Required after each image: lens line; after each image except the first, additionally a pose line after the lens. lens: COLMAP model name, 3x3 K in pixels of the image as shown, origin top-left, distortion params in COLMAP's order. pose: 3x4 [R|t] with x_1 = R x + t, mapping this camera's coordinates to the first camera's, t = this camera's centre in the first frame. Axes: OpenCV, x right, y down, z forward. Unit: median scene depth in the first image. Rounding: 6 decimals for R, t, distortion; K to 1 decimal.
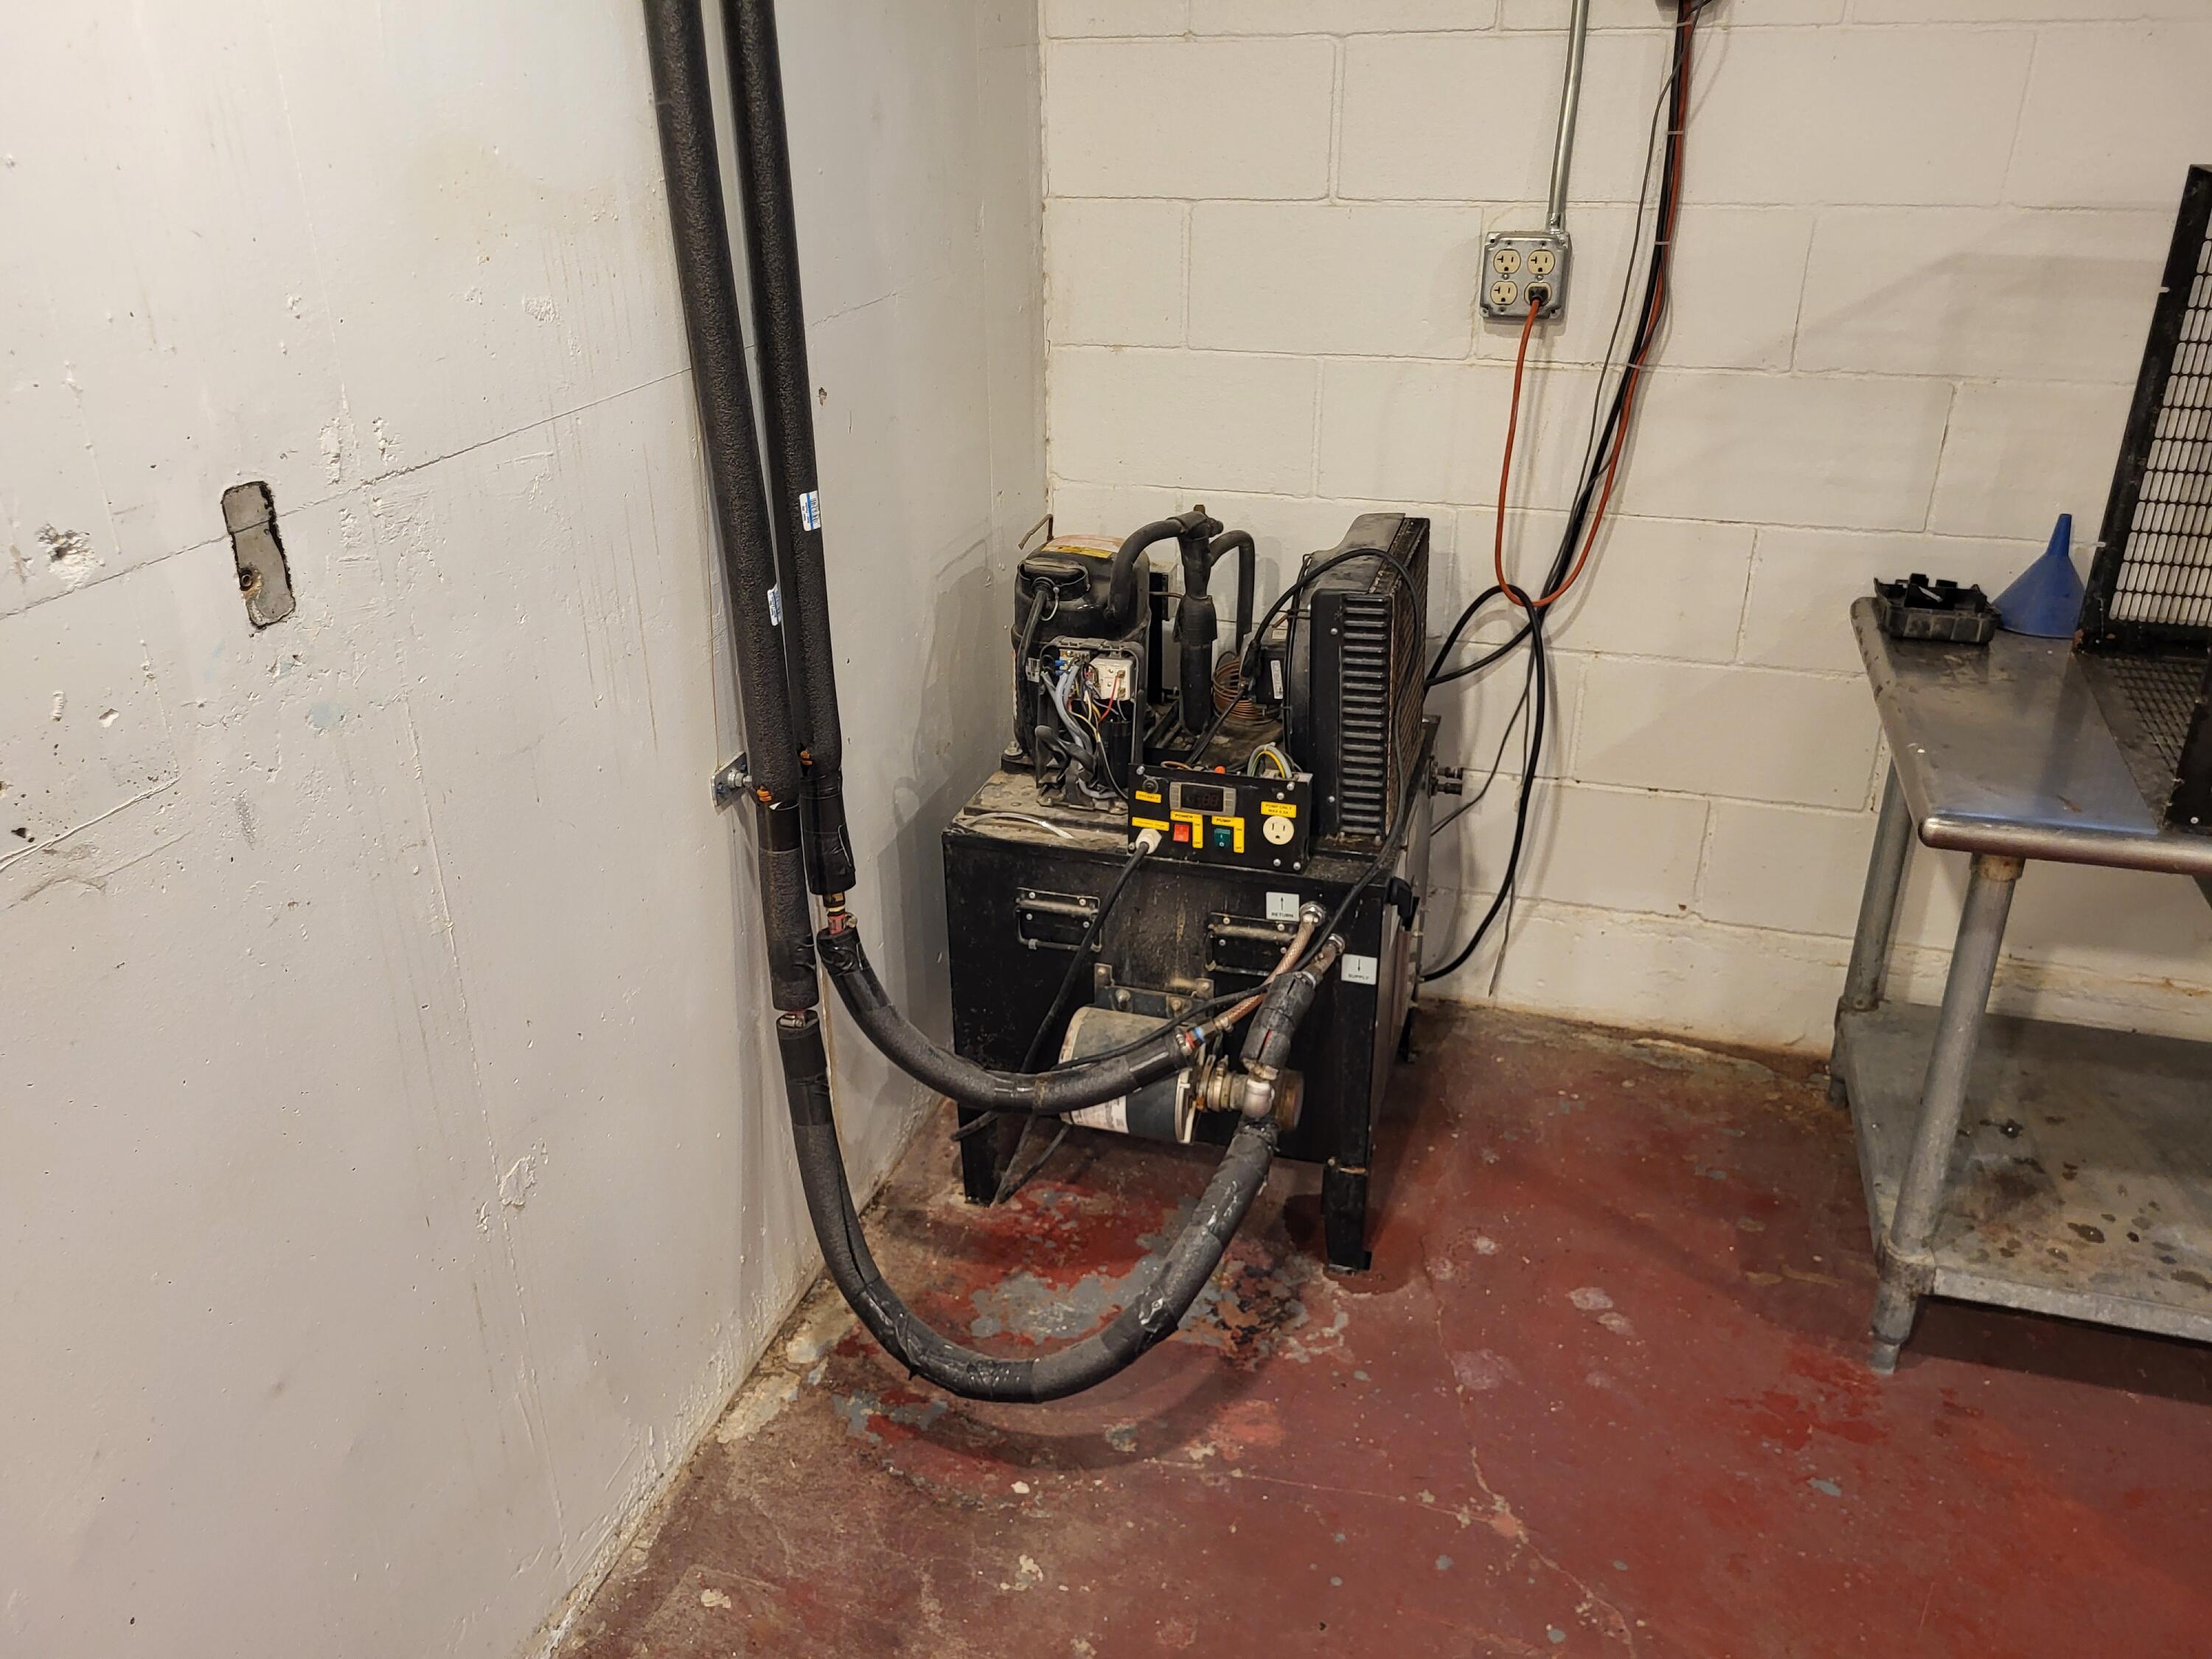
lens RADIAL K [[1690.9, 0, 1088.1], [0, 1690.9, 817.4], [0, 0, 1]] dist [0.047241, -0.051717]
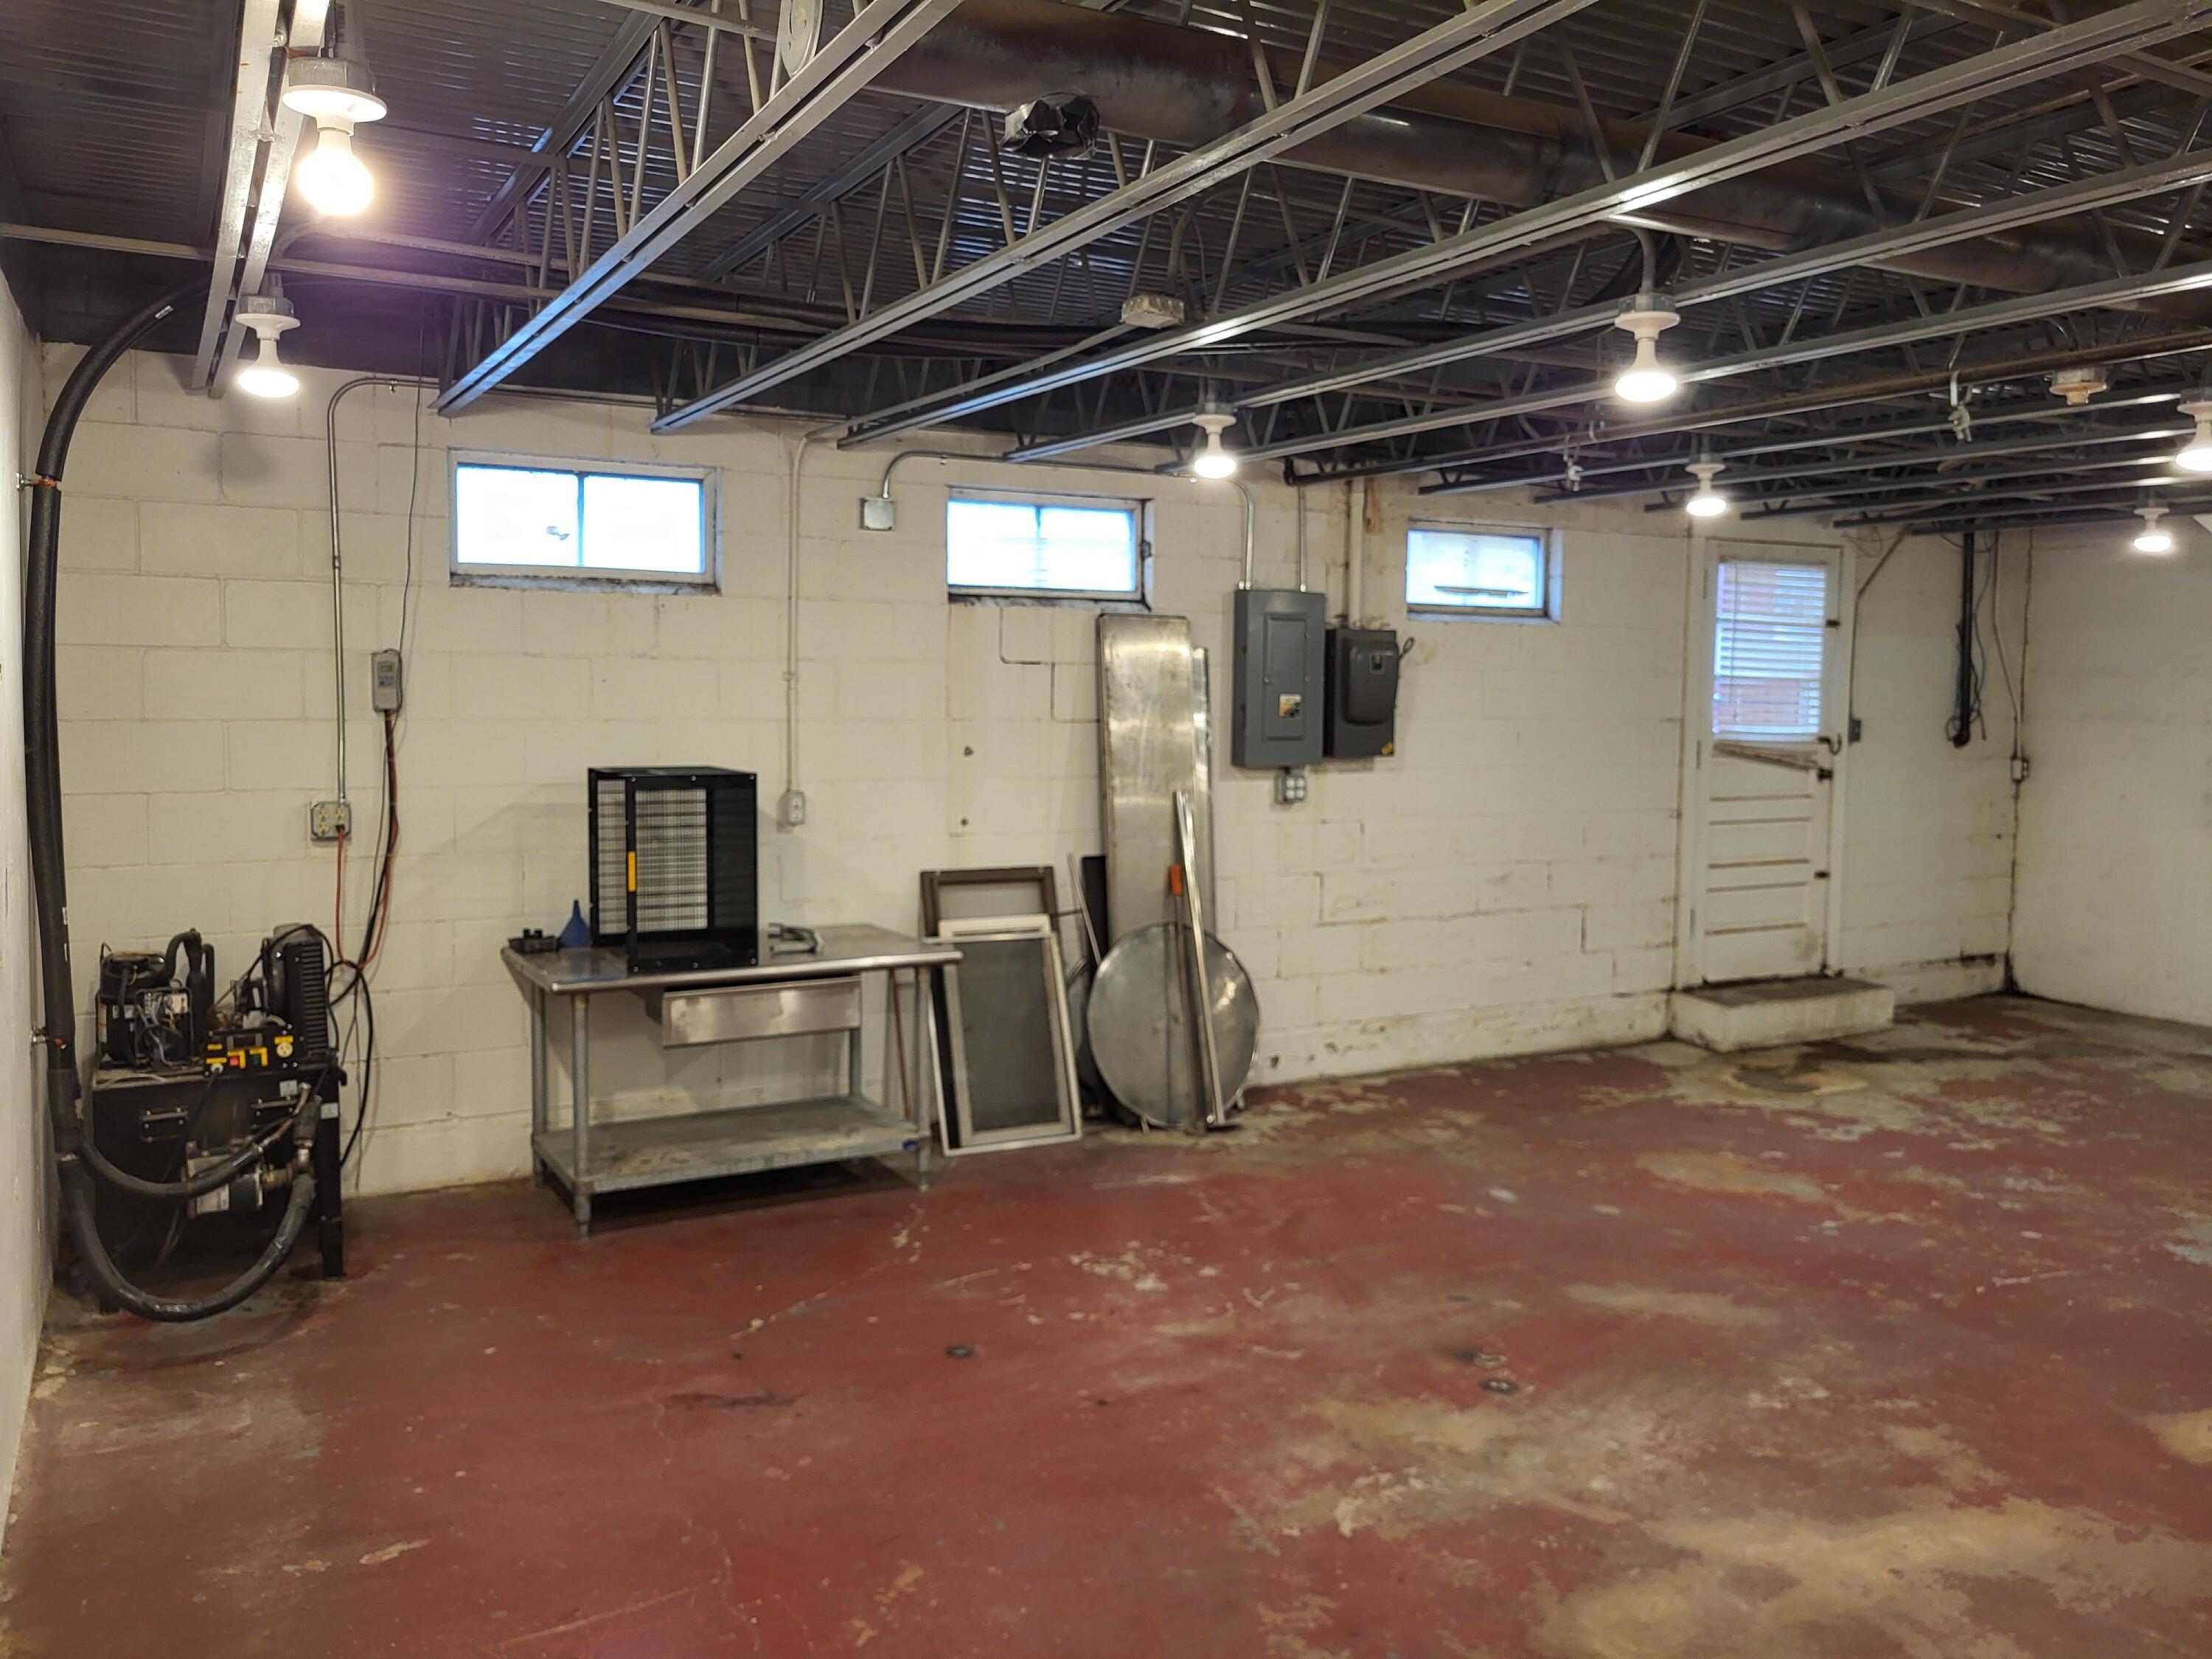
lens RADIAL K [[1690.9, 0, 1088.1], [0, 1690.9, 817.4], [0, 0, 1]] dist [0.047241, -0.051717]
pose [[0.688828, -0.036039, 0.724028, -0.708709], [0.288039, 0.930145, -0.227737, 0.494530], [-0.665244, 0.365420, 0.651090, -1.165108]]
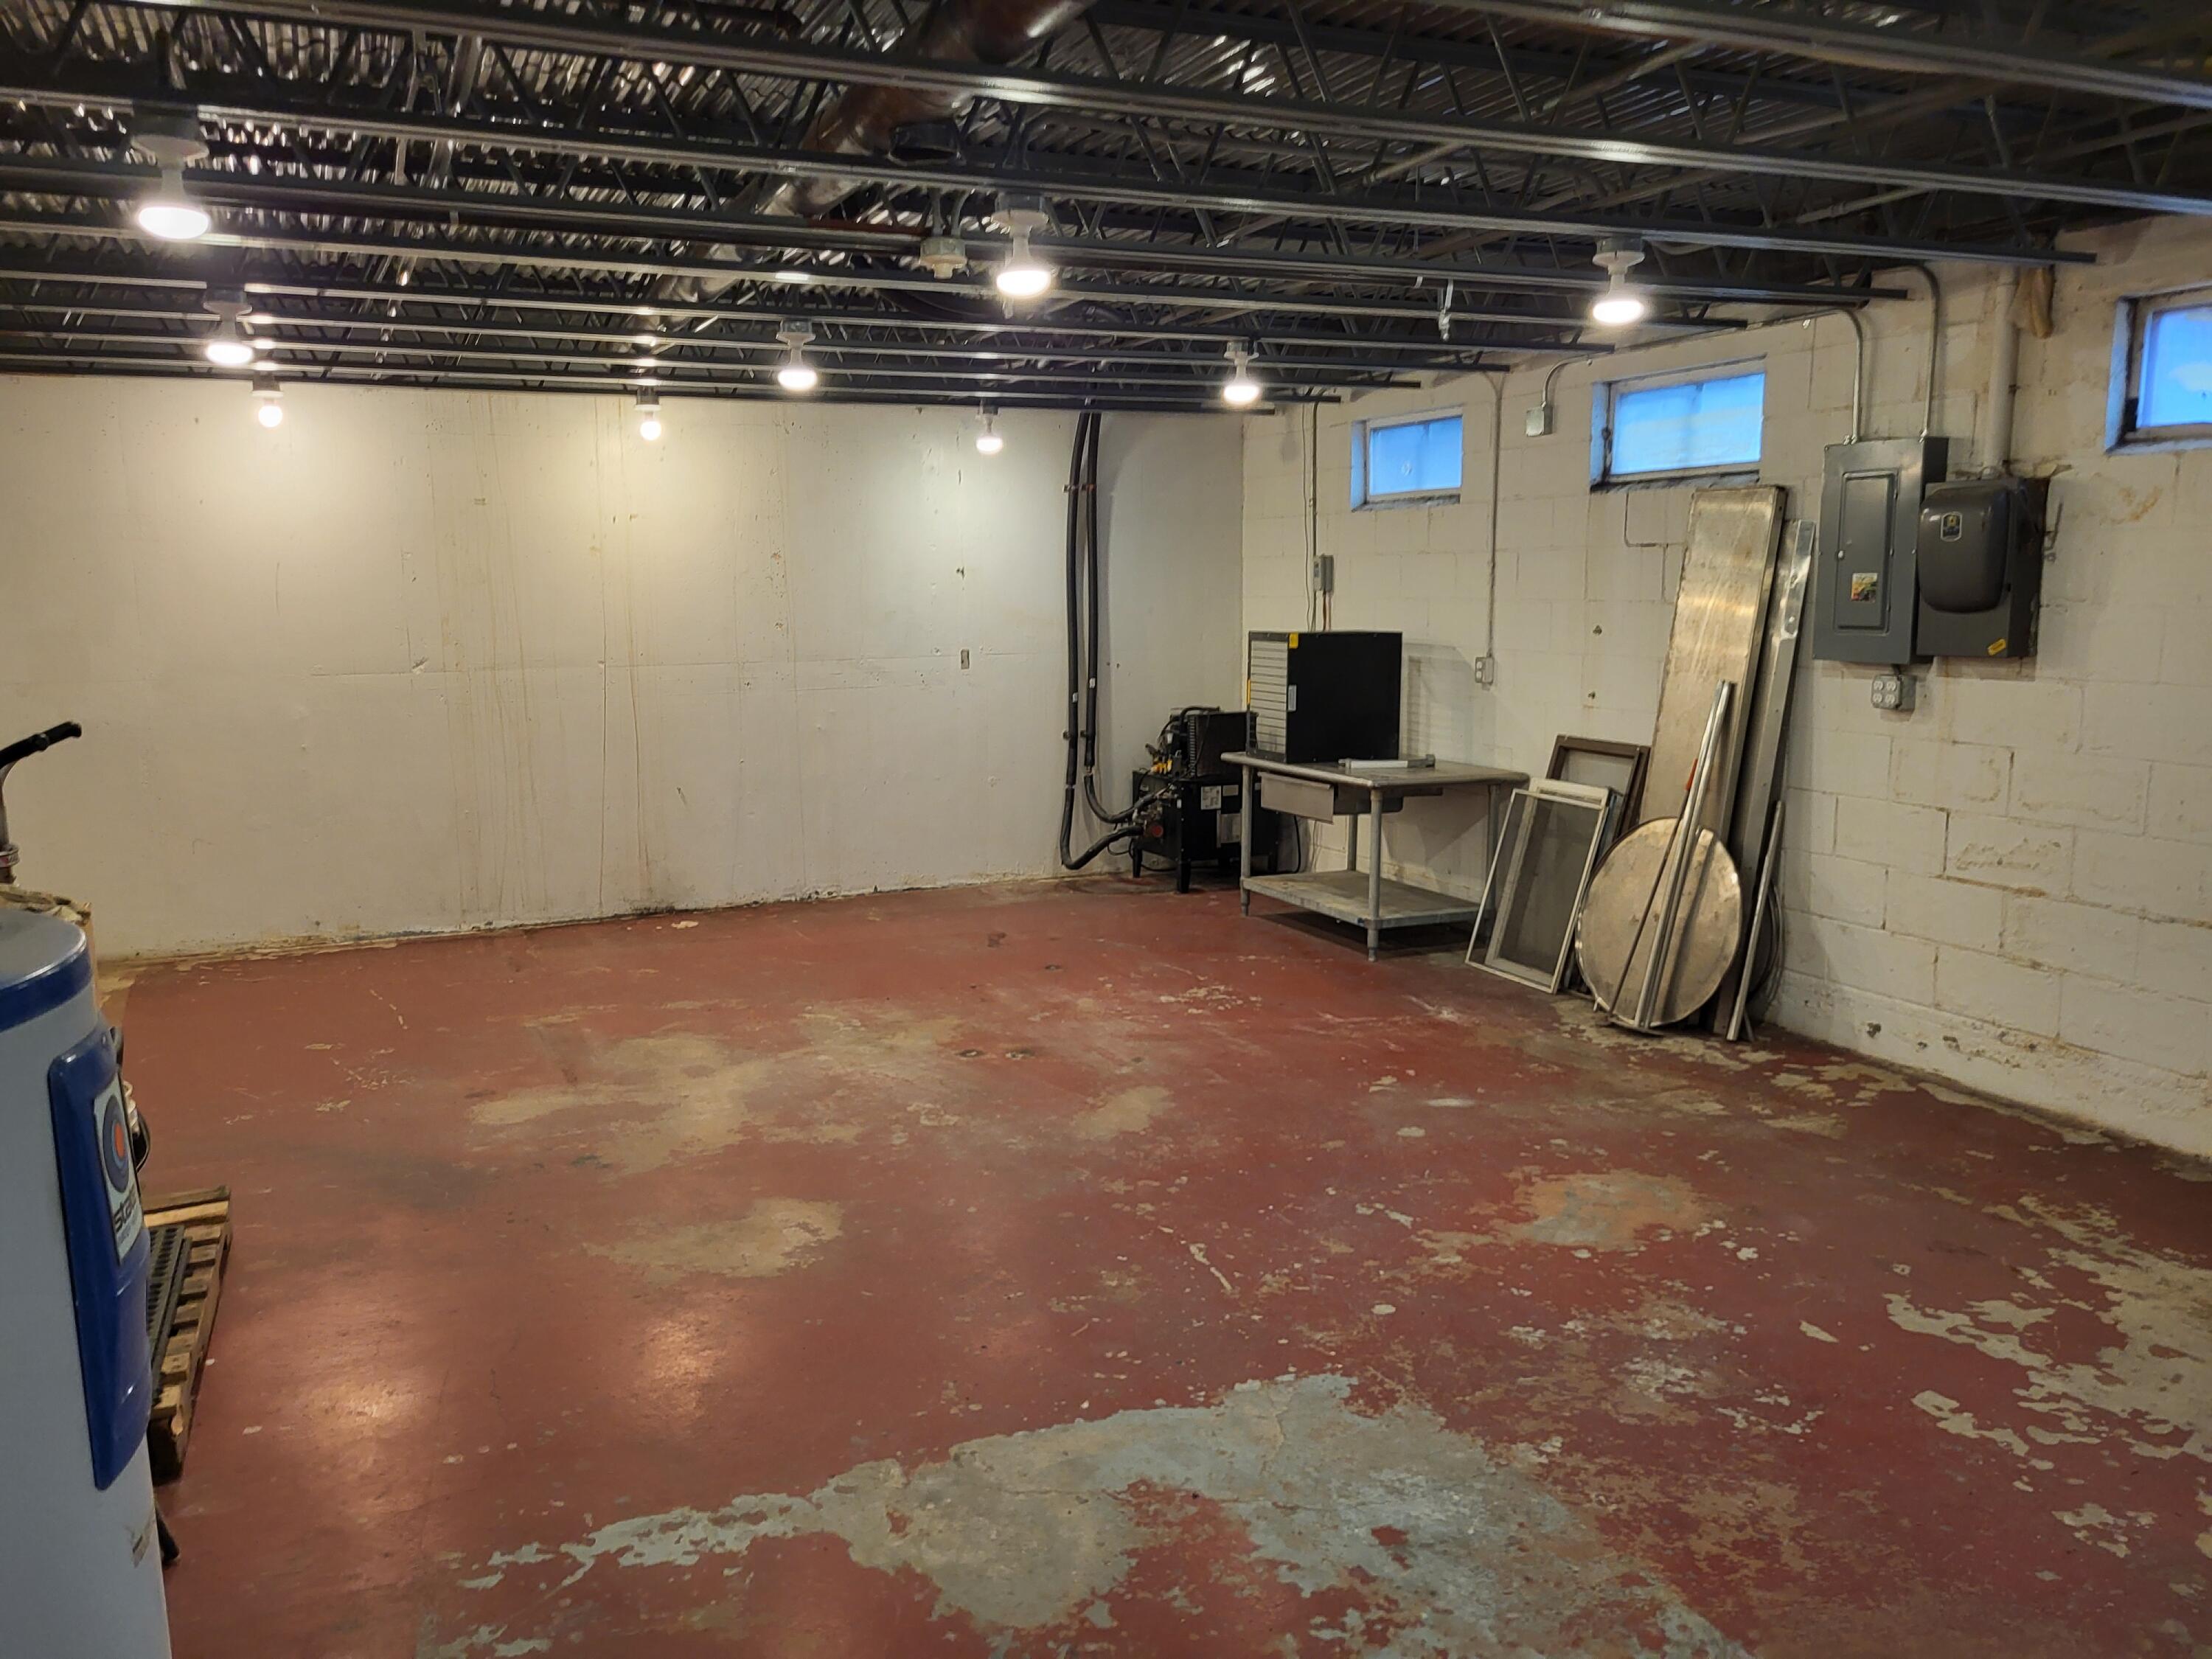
lens RADIAL K [[1690.9, 0, 1088.1], [0, 1690.9, 817.4], [0, 0, 1]] dist [0.047241, -0.051717]
pose [[0.662406, 0.112861, -0.740595, 3.183254], [-0.319128, 0.936913, -0.142657, 0.764005], [0.677773, 0.330841, 0.656634, -1.820426]]
